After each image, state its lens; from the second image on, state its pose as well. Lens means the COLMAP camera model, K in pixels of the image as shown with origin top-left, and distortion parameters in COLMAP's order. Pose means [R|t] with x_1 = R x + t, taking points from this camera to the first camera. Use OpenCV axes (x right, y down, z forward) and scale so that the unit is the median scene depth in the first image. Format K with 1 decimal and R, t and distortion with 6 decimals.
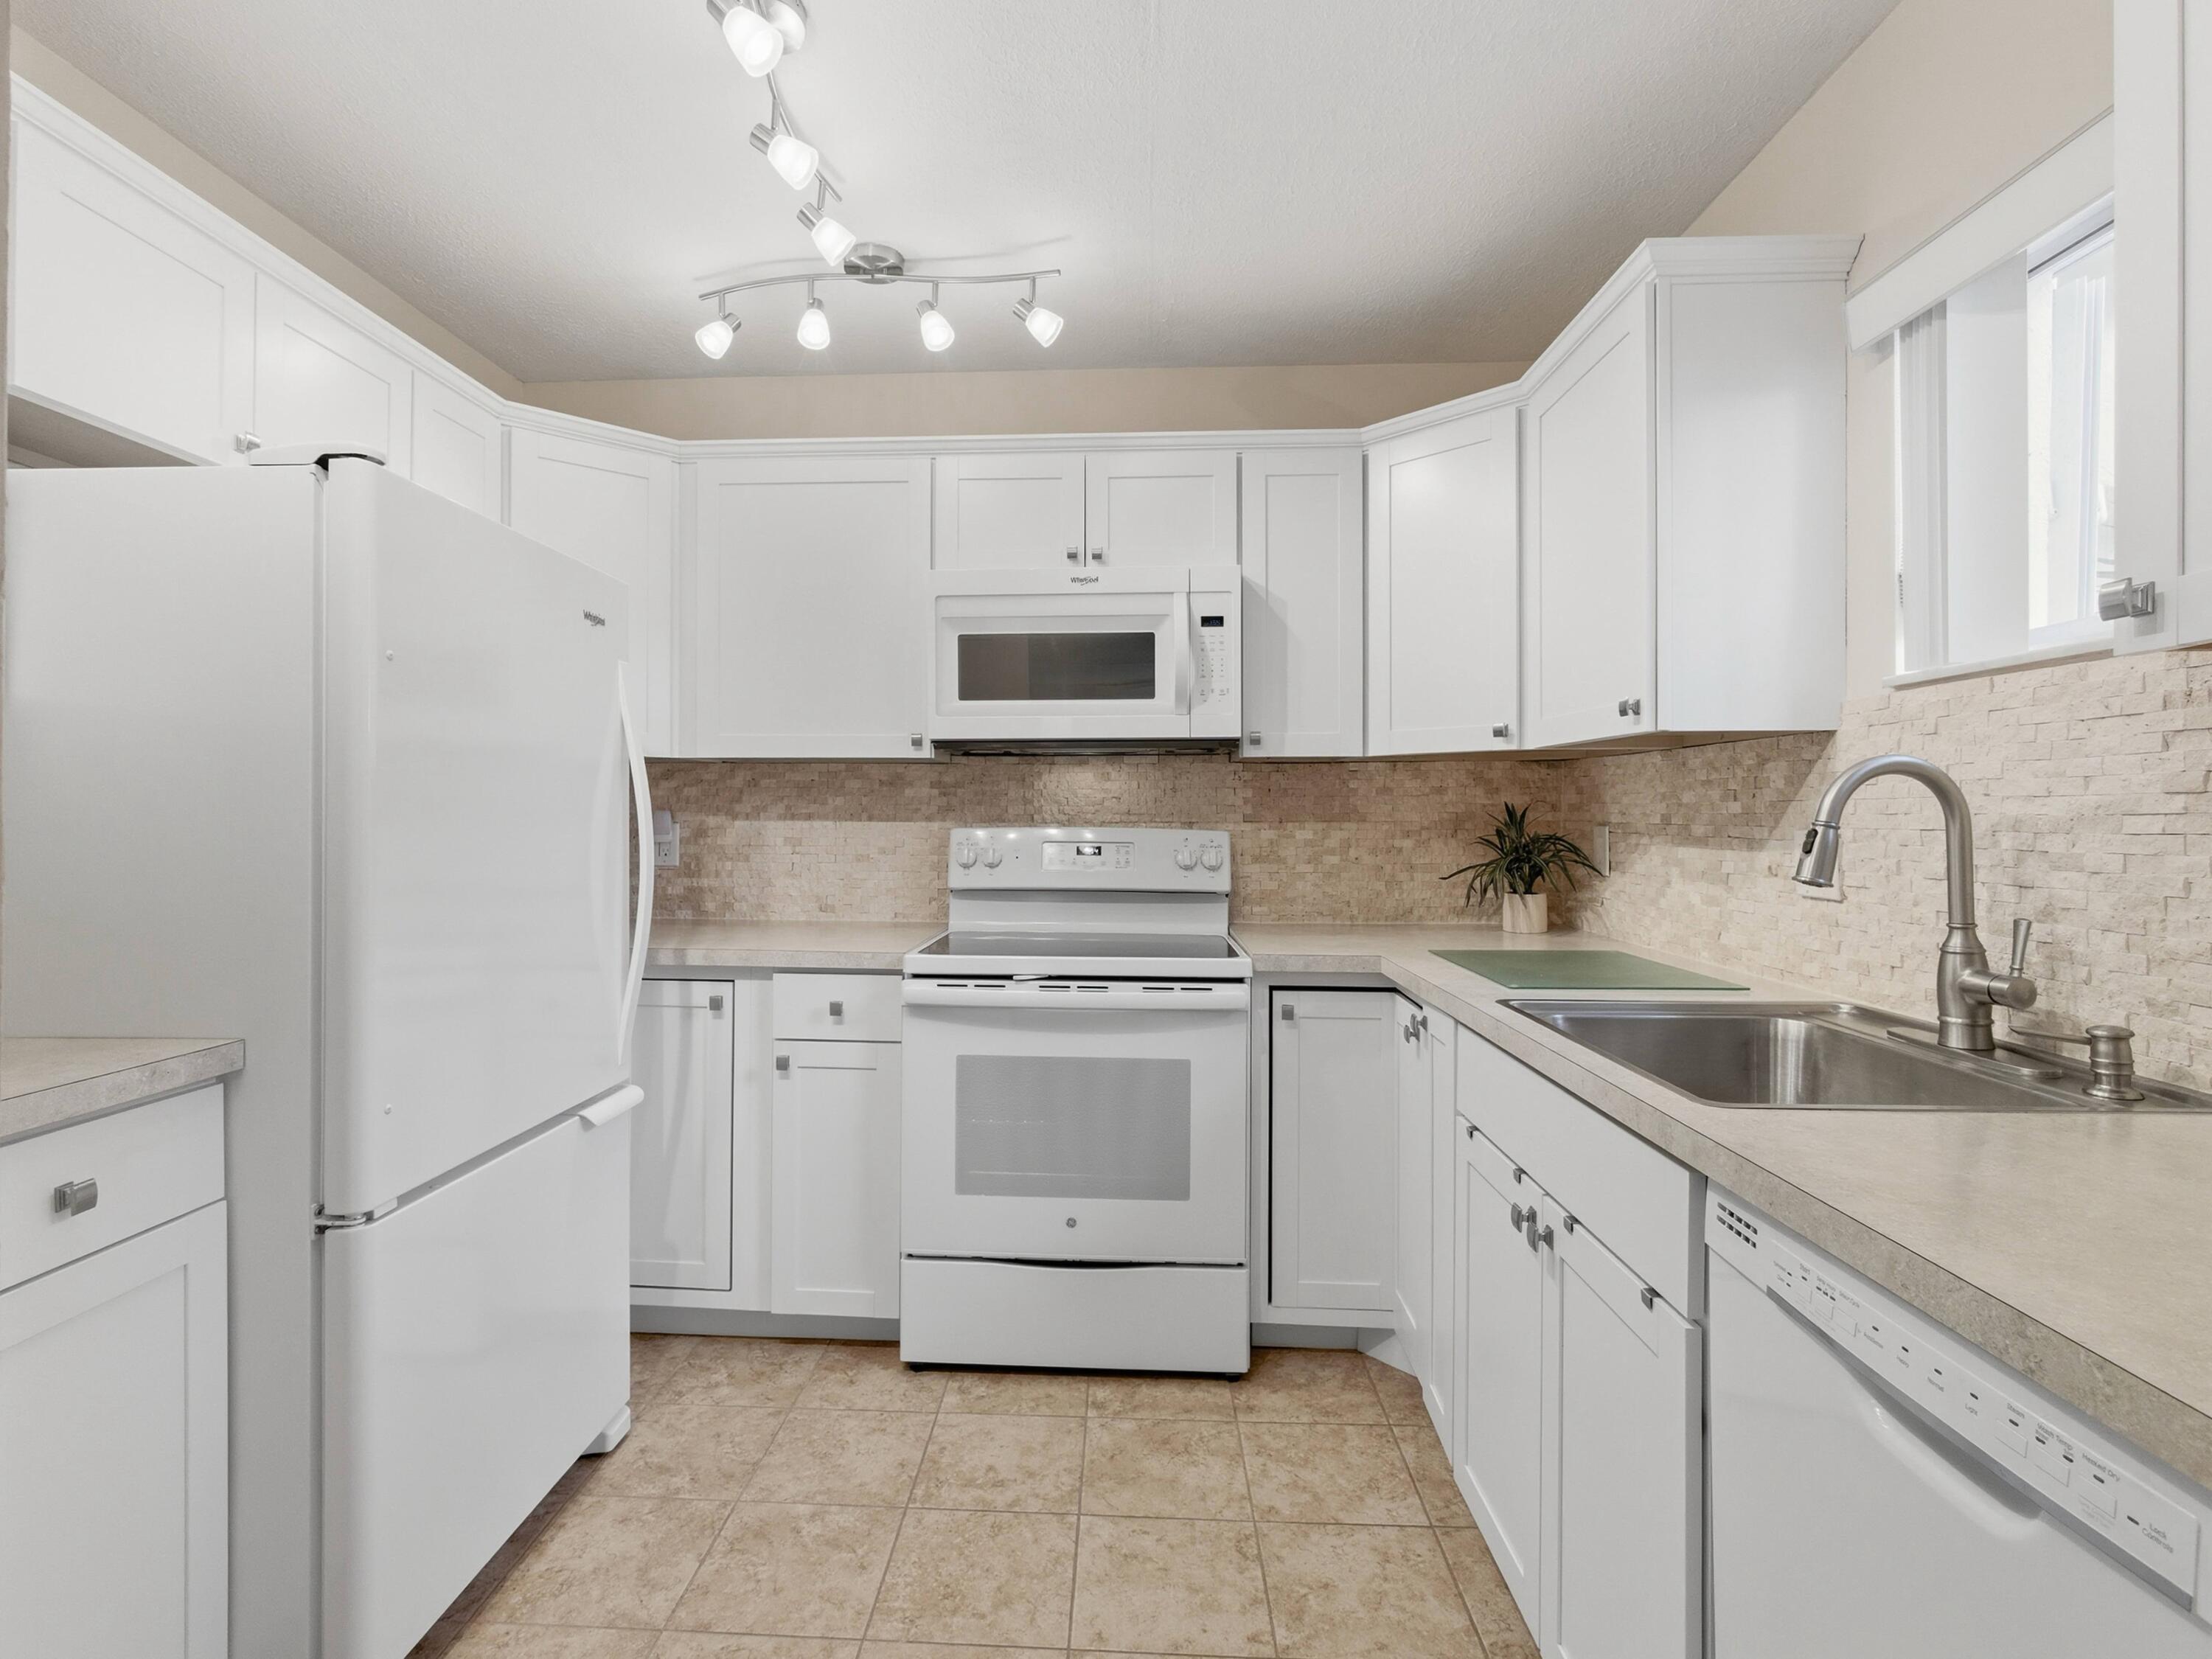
lens RADIAL K [[1073.3, 0, 1052.8], [0, 1073.3, 815.6], [0, 0, 1]] dist [-0.014761, 0.003625]
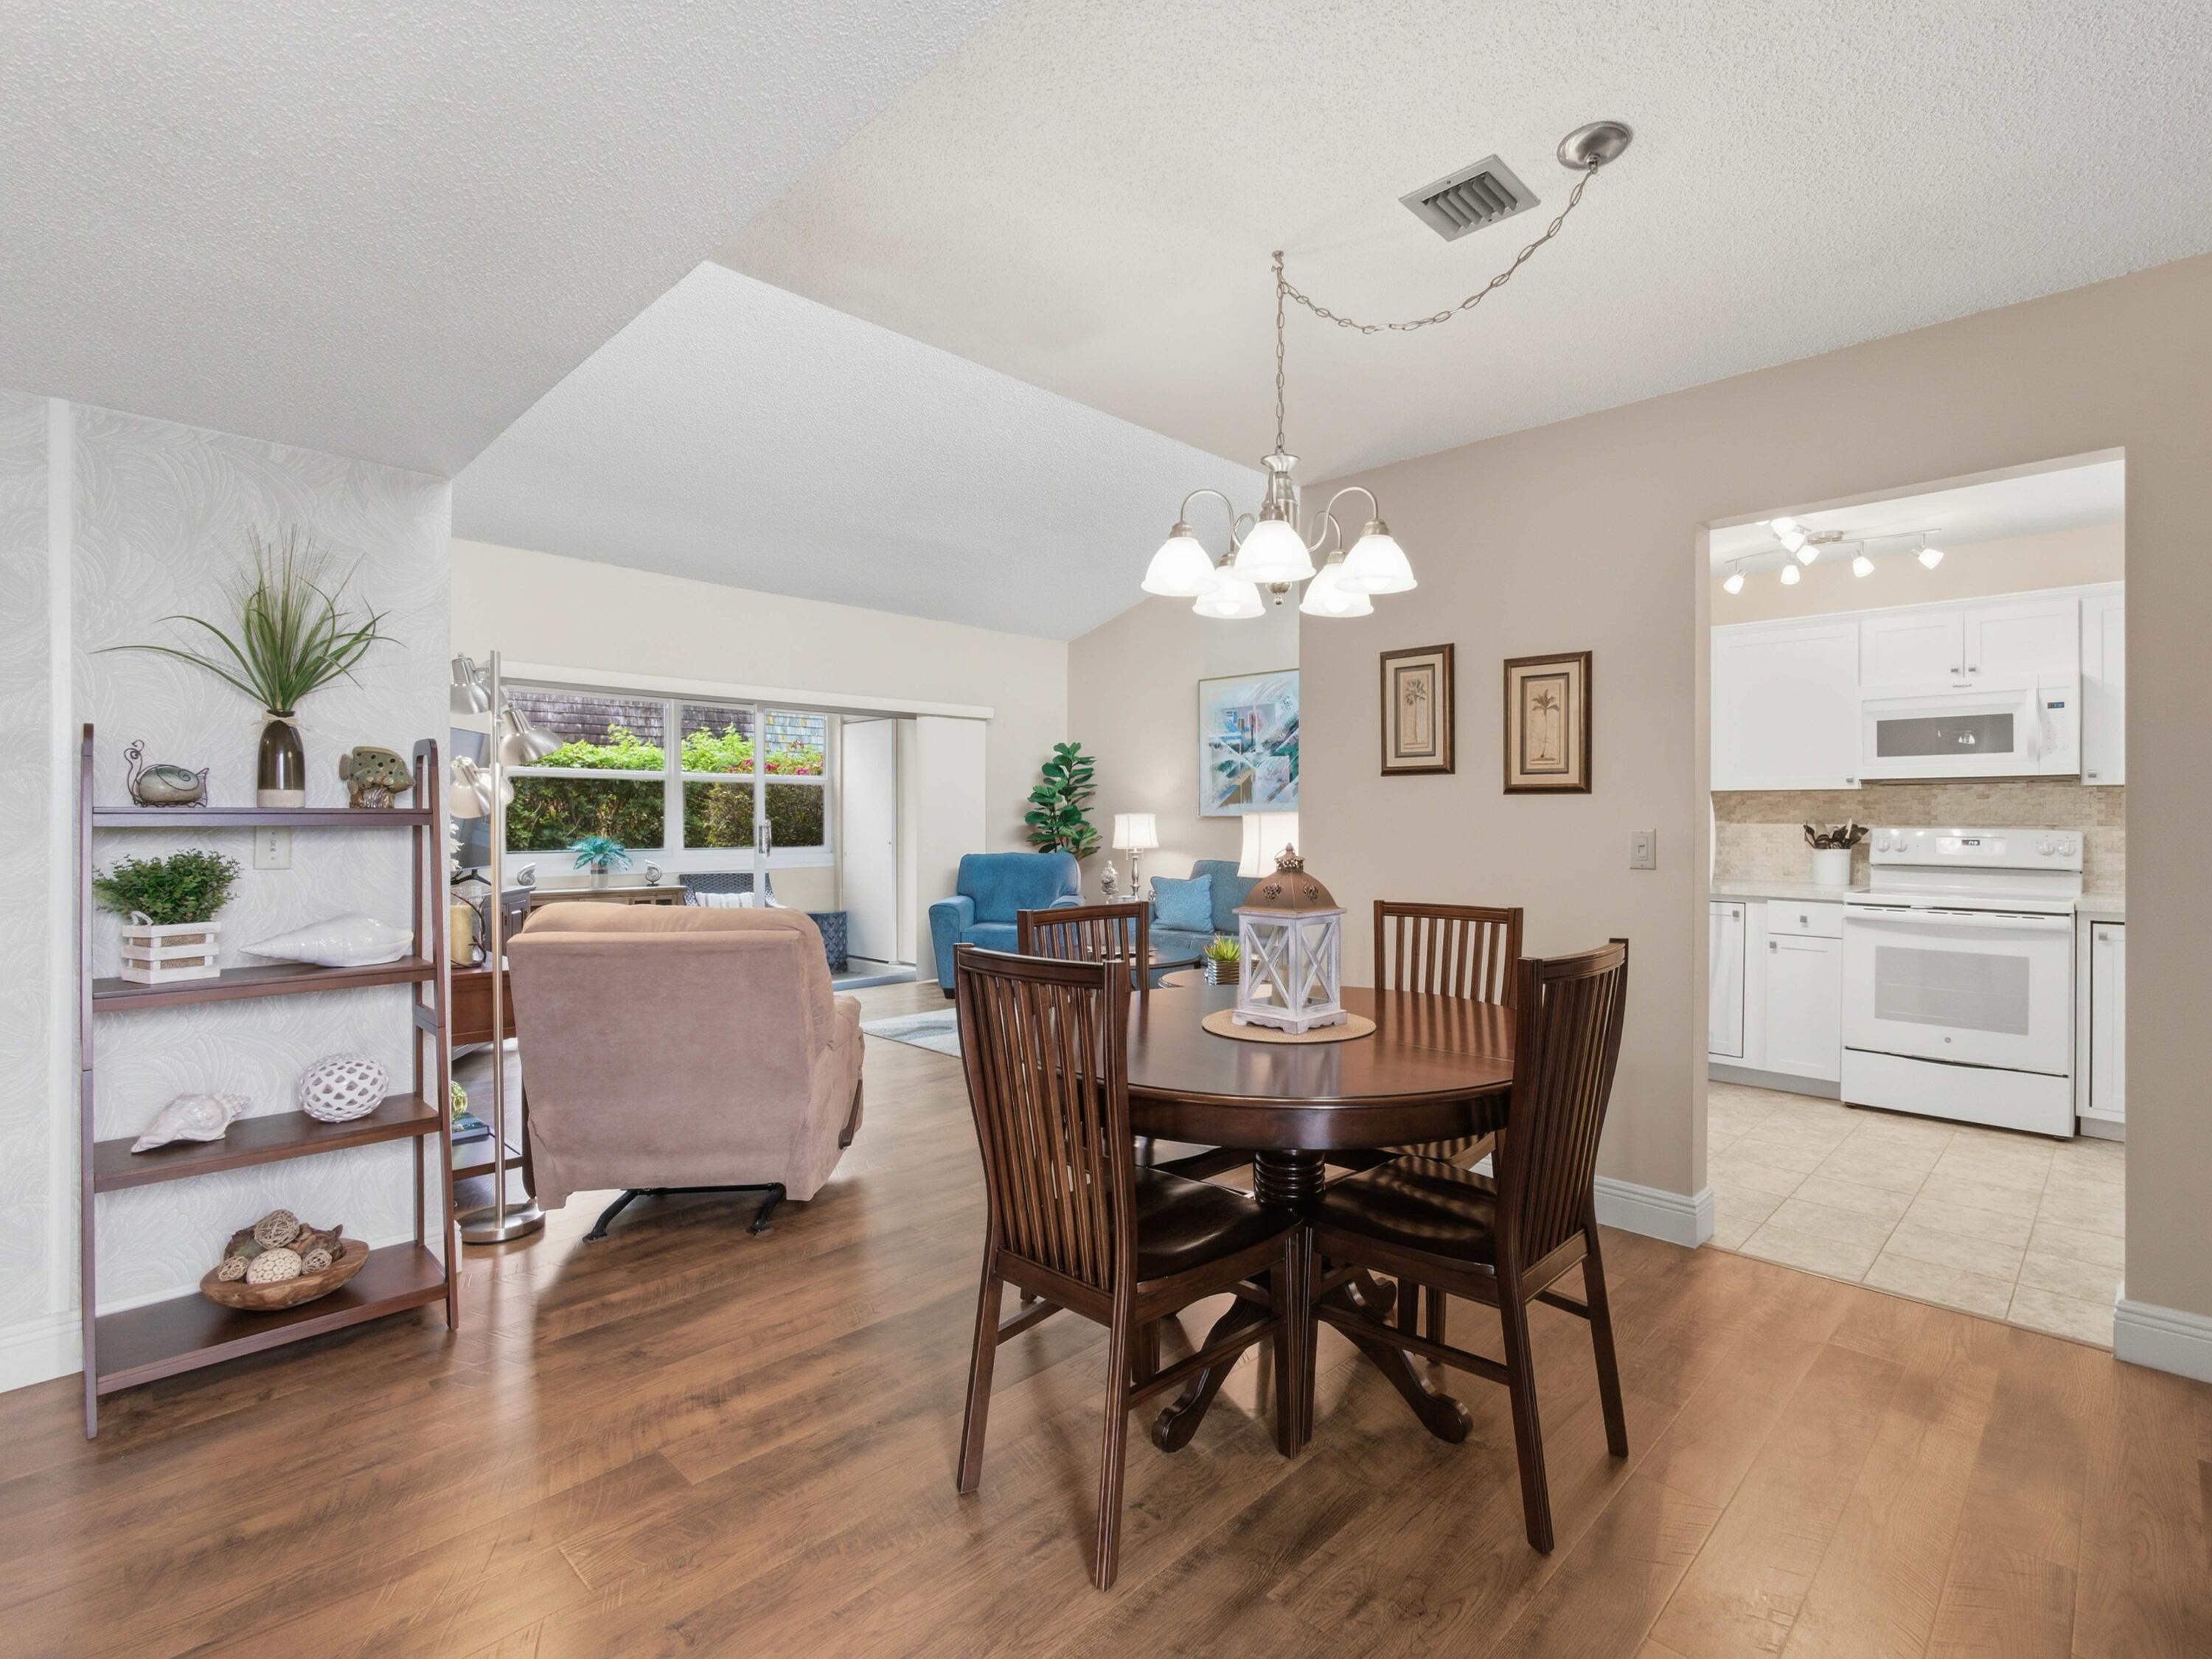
lens RADIAL K [[1063.0, 0, 1192.6], [0, 1063.0, 818.6], [0, 0, 1]] dist [-0.012364, 0.007071]
pose [[0.788458, -0.000268, -0.615088, 0.111638], [0.001537, 0.999998, 0.001535, -0.010023], [0.615087, -0.002155, 0.788457, -1.239357]]
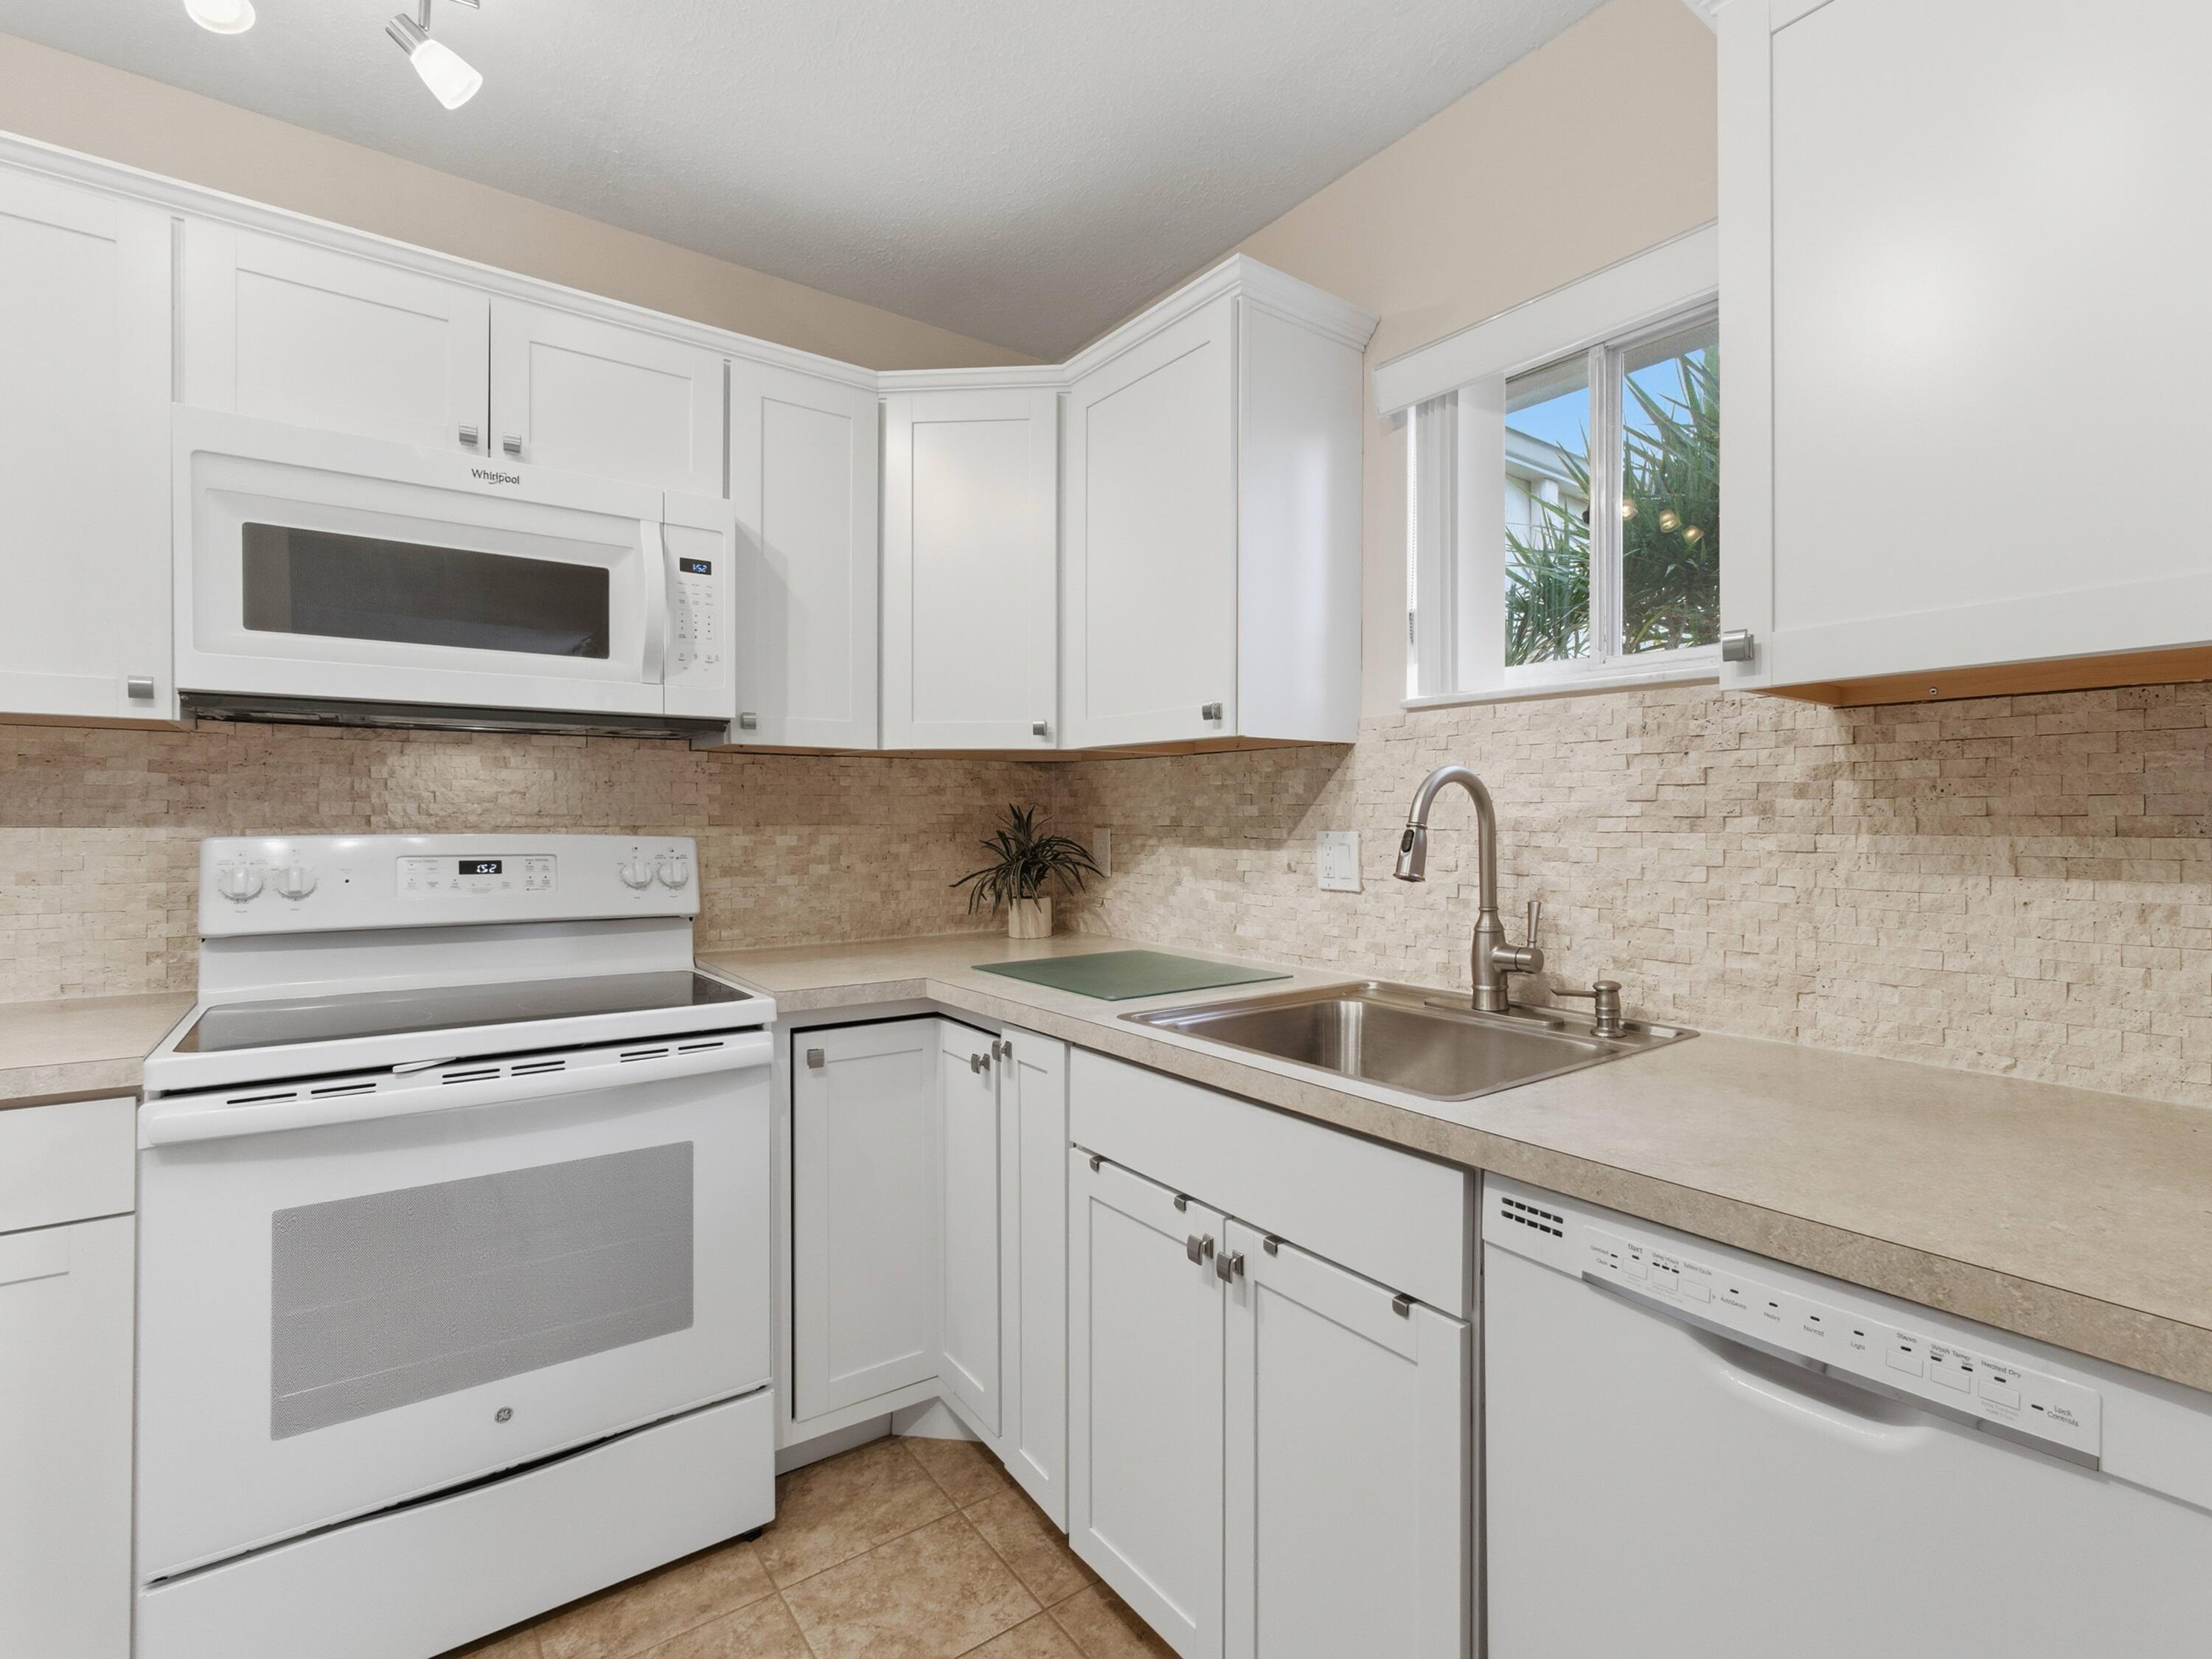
lens RADIAL K [[1073.3, 0, 1262.5], [0, 1073.3, 824.7], [0, 0, 1]] dist [-0.014761, 0.003625]
pose [[0.716936, -0.003233, 0.697131, -0.104973], [-0.000835, 0.999985, 0.005497, 0.000584], [-0.697138, -0.004523, 0.716922, 0.179103]]
